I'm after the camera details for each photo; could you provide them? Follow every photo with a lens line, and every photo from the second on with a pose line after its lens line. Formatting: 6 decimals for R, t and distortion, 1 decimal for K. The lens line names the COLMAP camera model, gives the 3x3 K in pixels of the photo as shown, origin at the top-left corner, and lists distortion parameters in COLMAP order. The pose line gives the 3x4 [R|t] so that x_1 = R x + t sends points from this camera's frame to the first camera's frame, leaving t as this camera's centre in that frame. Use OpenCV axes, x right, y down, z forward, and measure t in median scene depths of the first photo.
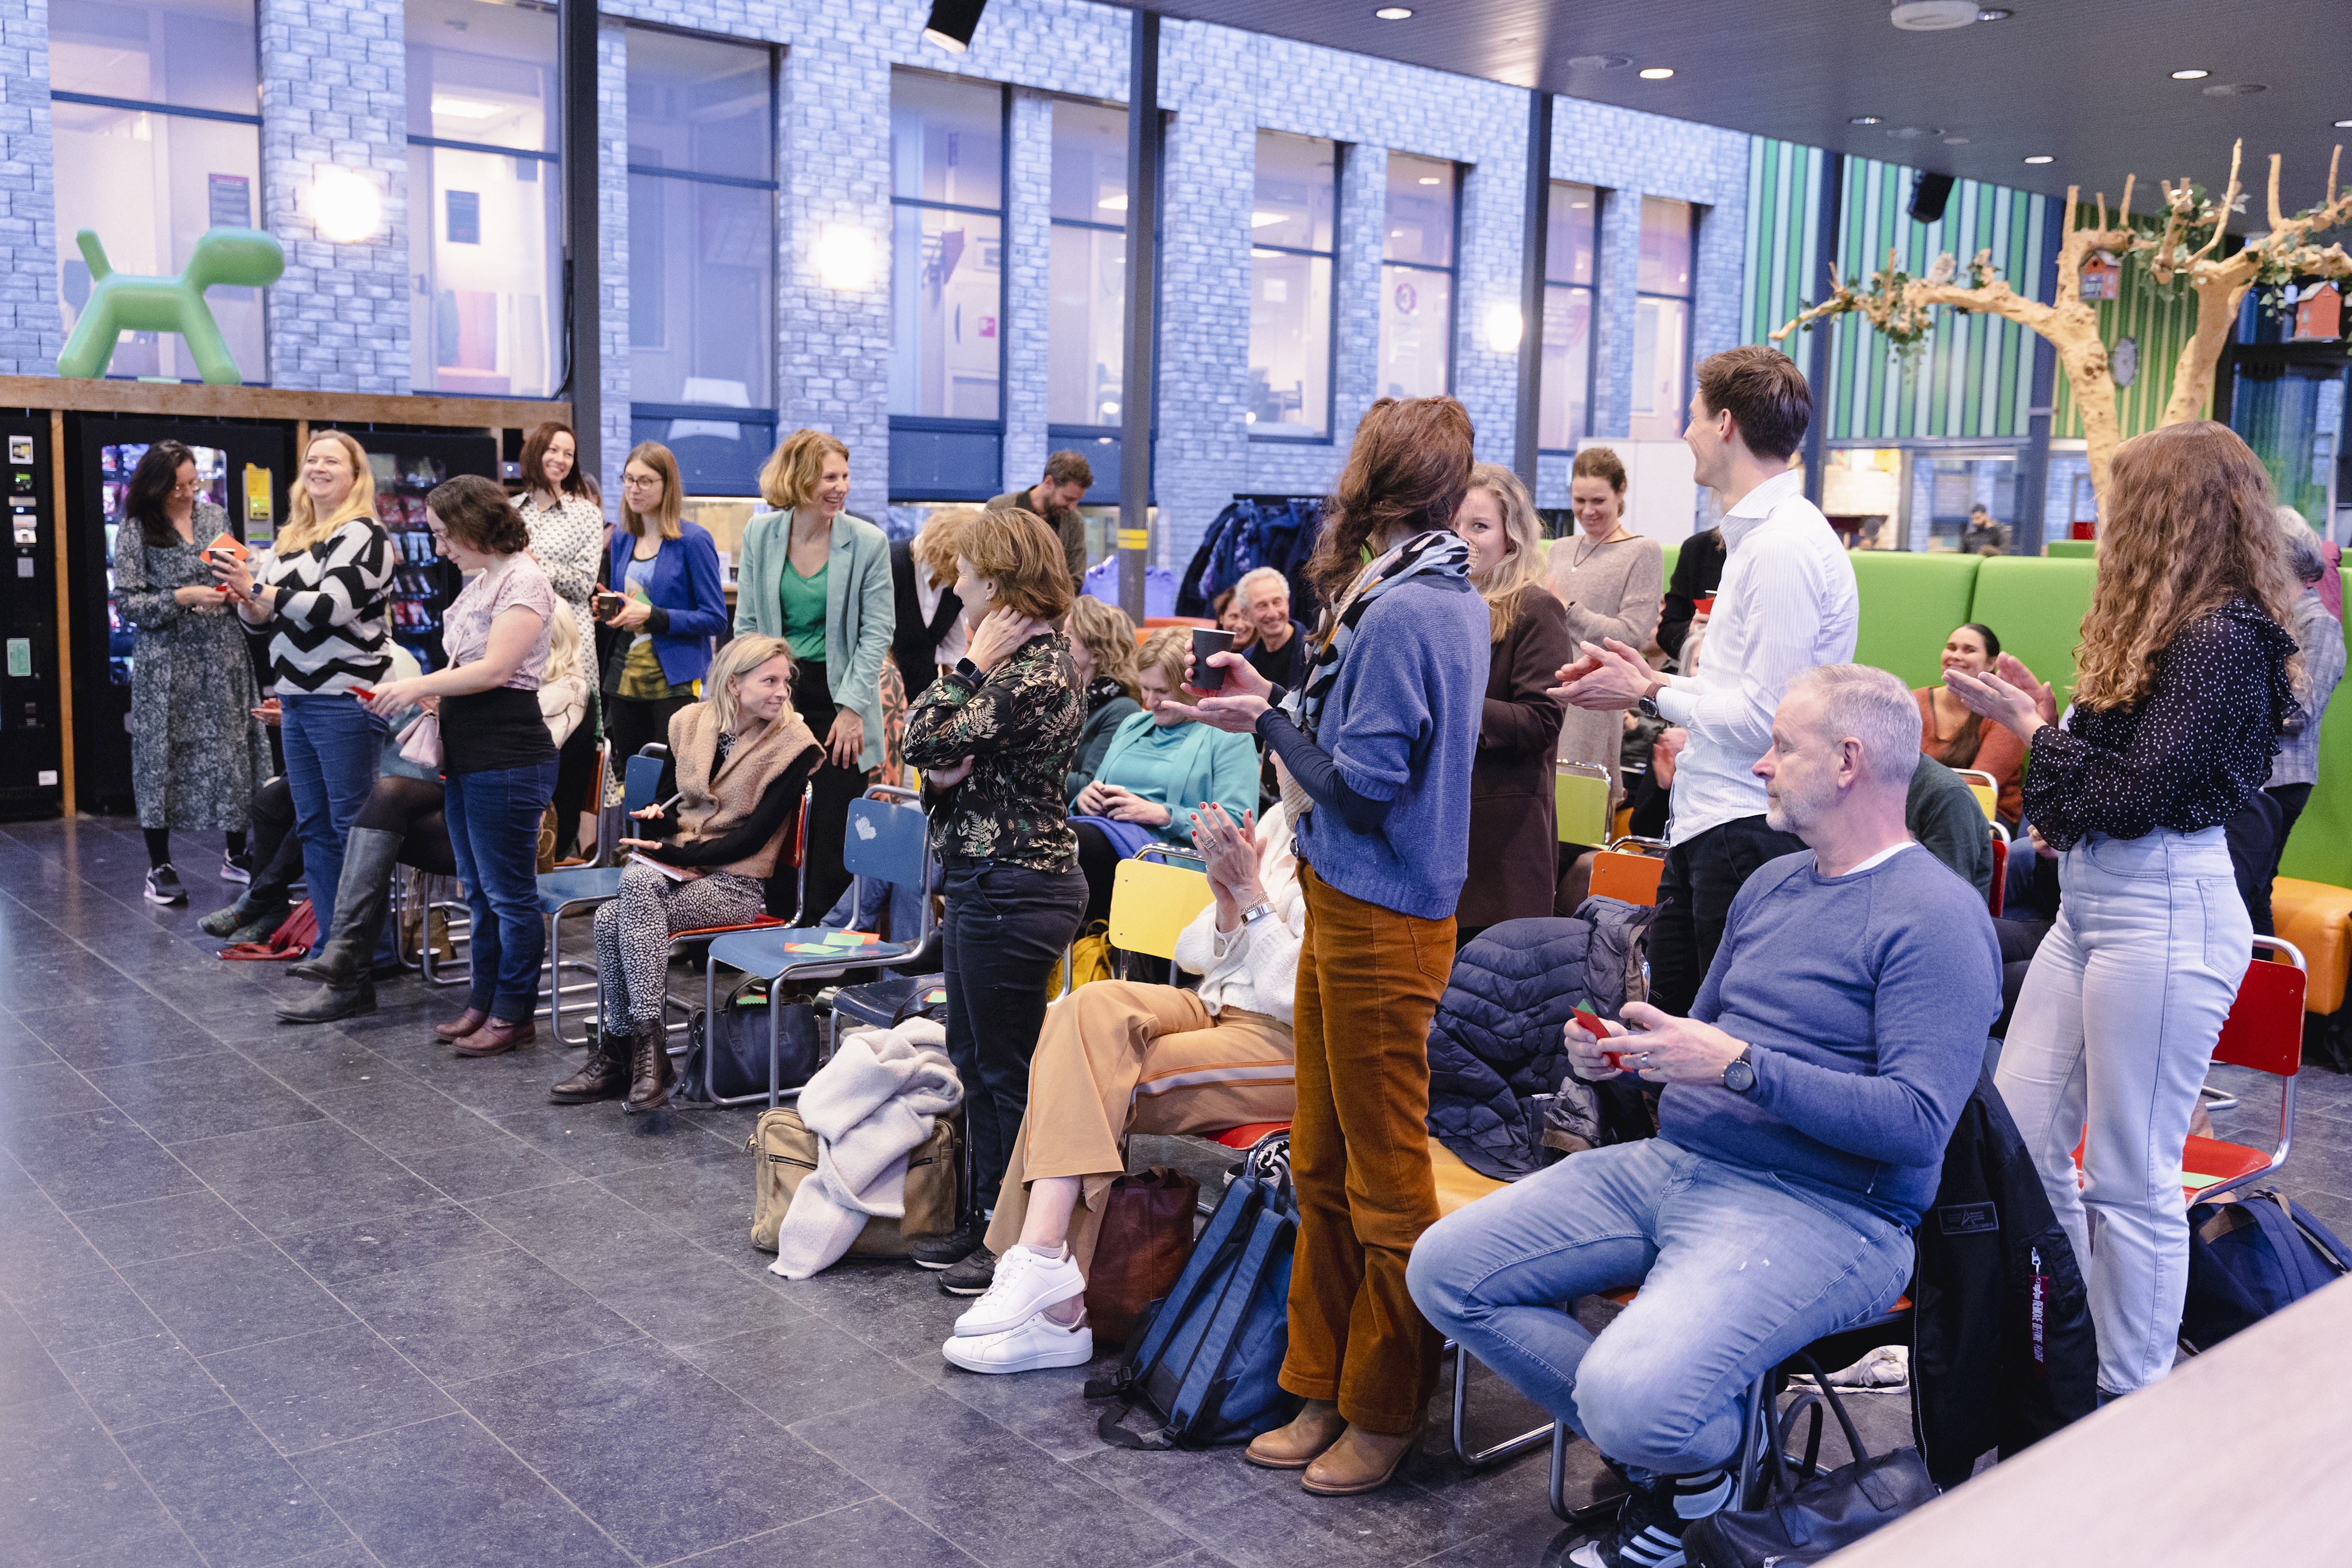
lens RADIAL K [[2103.3, 0, 1176.0], [0, 2103.3, 784.0], [0, 0, 1]] dist [-0.014630, -0.000792]
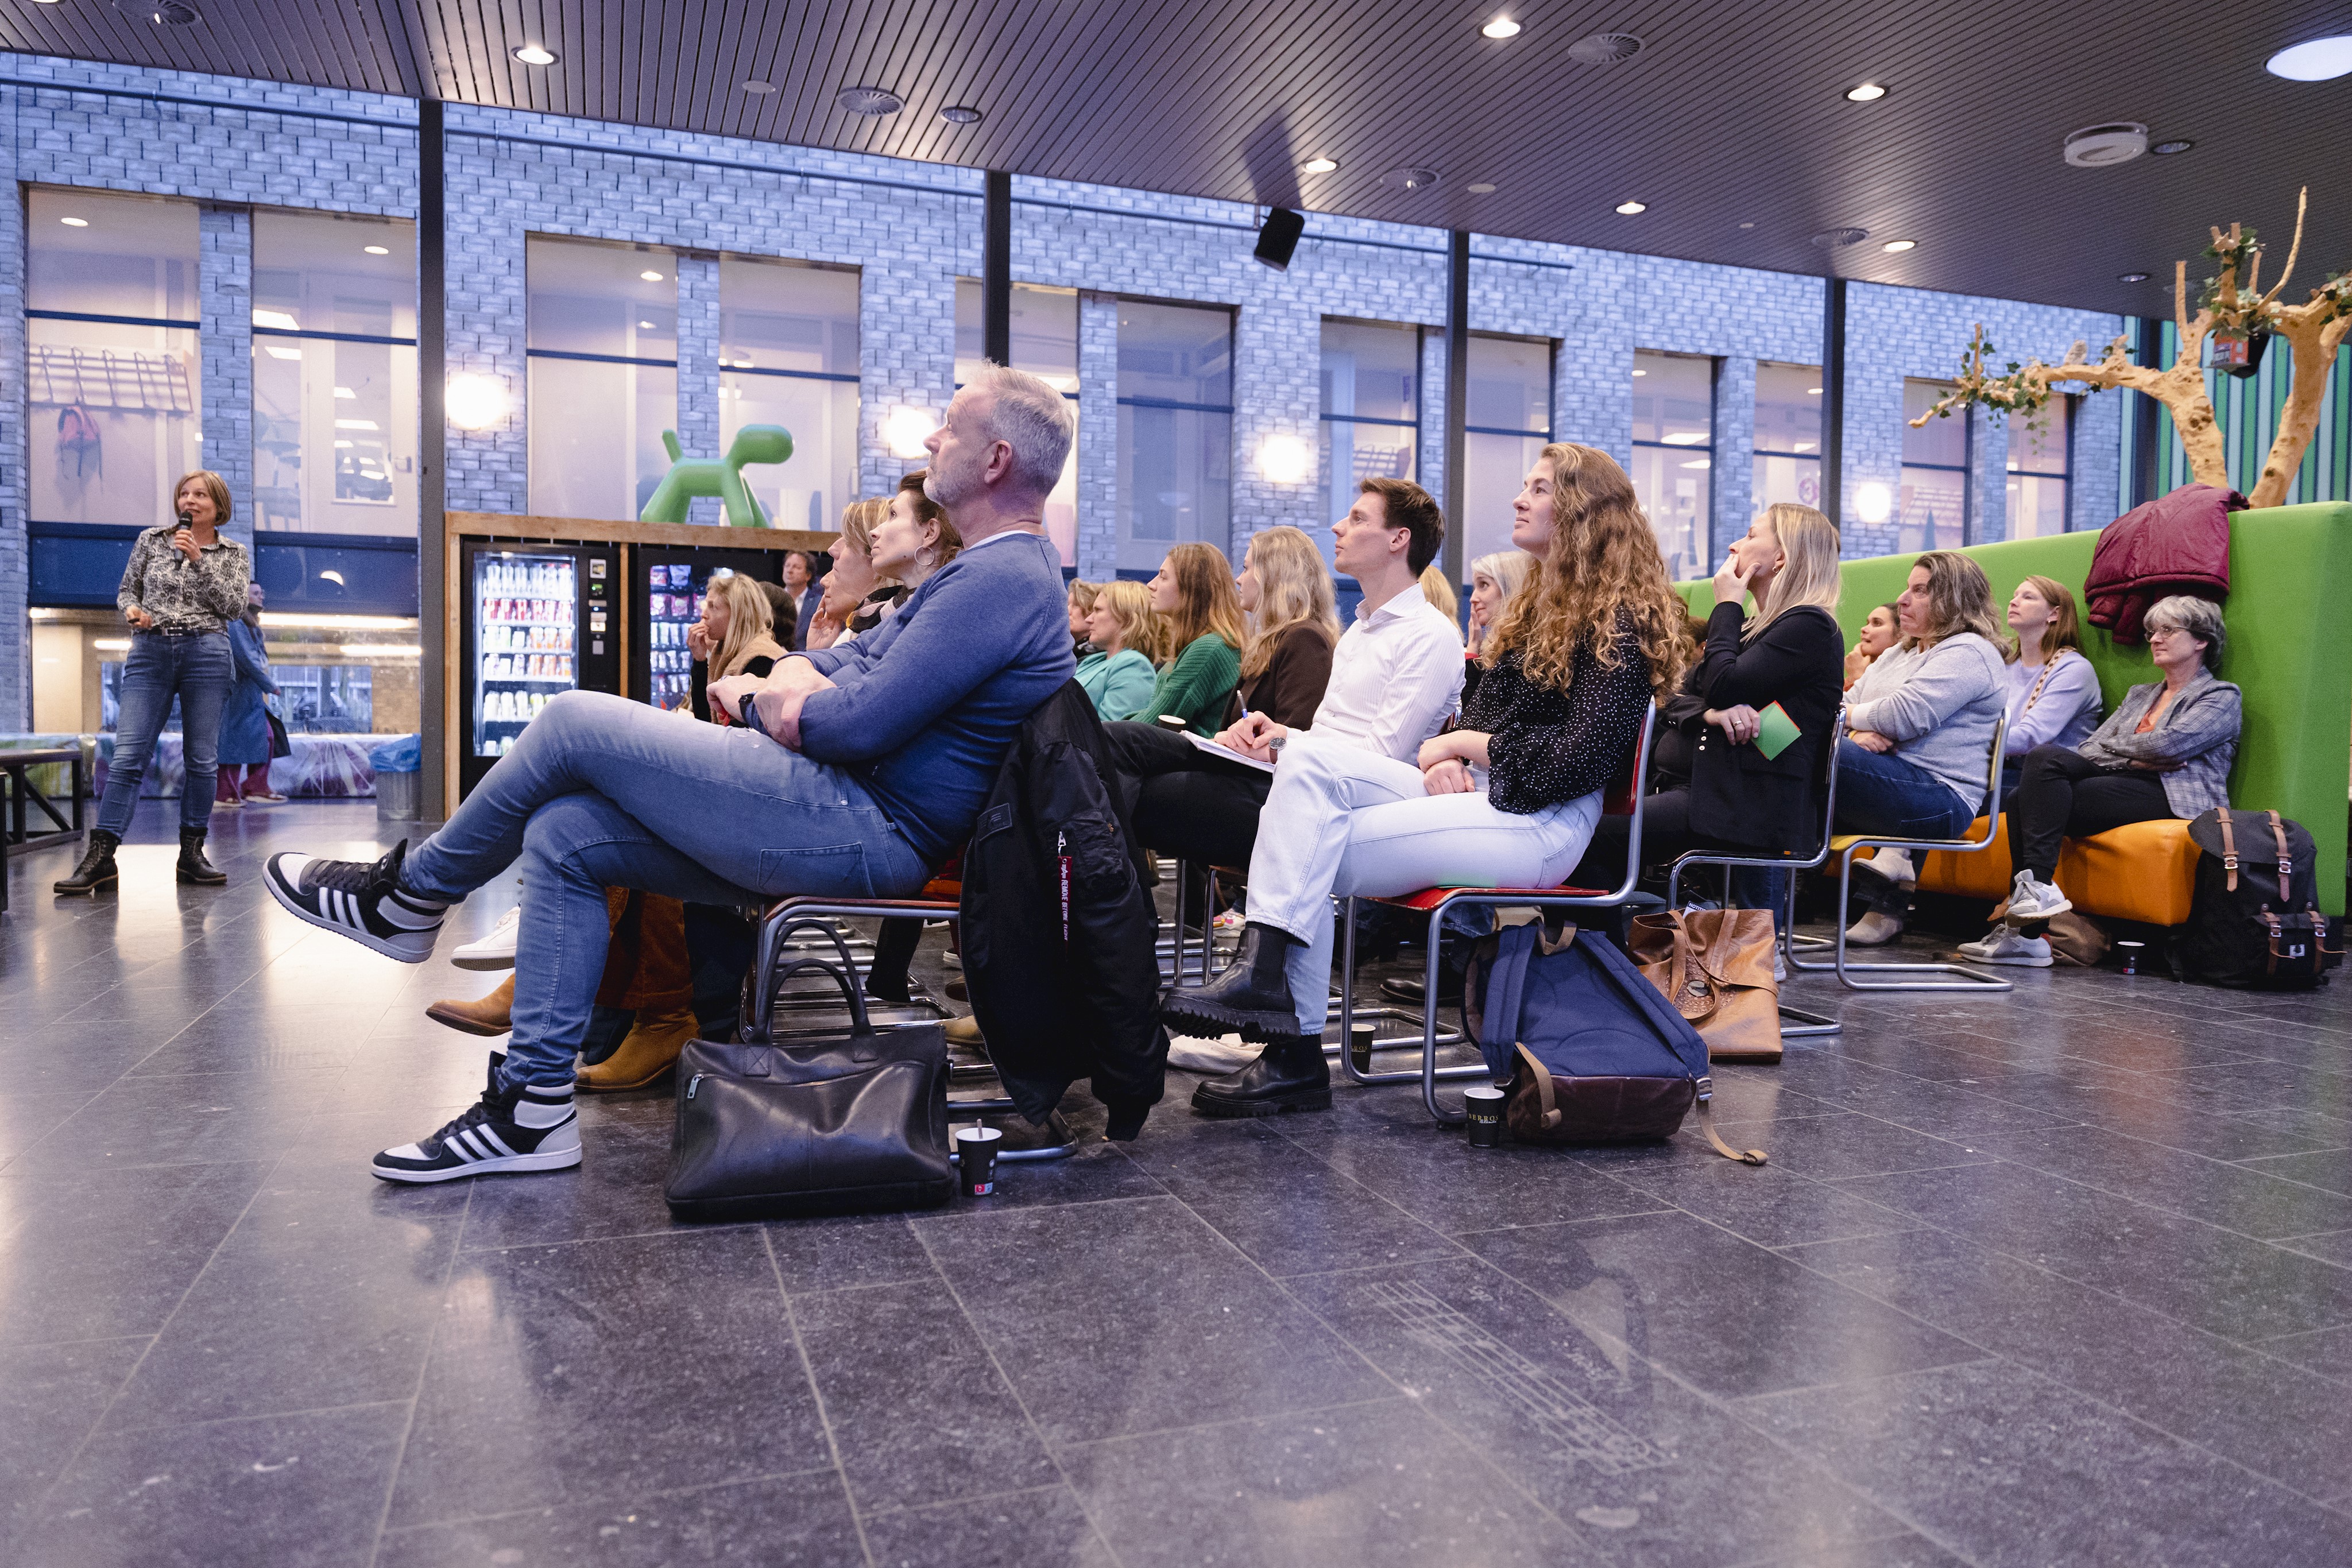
lens RADIAL K [[1612.1, 0, 1176.0], [0, 1612.1, 784.0], [0, 0, 1]] dist [-0.000723, -0.004674]
pose [[0.948860, 0.000713, -0.315696, 0.103245], [-0.026549, 0.996635, -0.077546, 0.036510], [0.314579, 0.081961, 0.945686, 0.028879]]
